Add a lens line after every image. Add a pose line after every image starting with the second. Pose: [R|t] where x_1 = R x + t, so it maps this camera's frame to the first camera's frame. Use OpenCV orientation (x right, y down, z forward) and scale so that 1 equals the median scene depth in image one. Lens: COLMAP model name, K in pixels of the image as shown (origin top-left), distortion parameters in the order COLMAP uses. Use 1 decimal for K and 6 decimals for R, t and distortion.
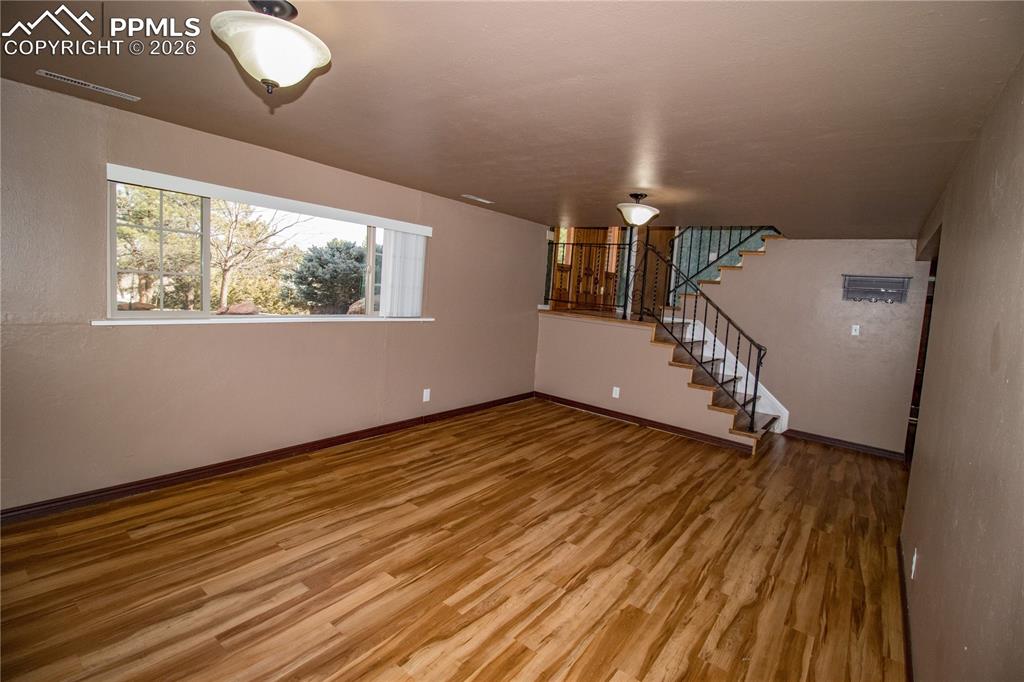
lens RADIAL K [[480.0, 0, 521.9], [0, 480.0, 328.8], [0, 0, 1]] dist [-0.000109, -0.003880]
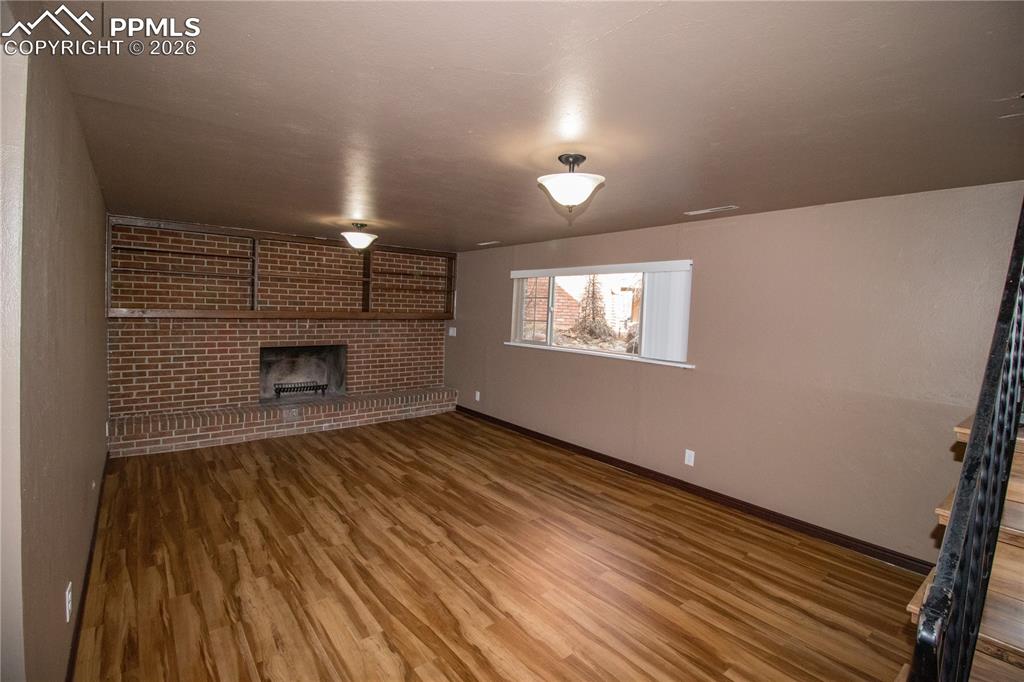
lens RADIAL K [[480.0, 0, 529.9], [0, 480.0, 334.7], [0, 0, 1]] dist [-0.000109, -0.003880]
pose [[-0.241940, -0.033347, -0.969718, 1.073728], [-0.135057, 0.990838, -0.000378, -0.056362], [0.960846, 0.130876, -0.244227, 1.420878]]
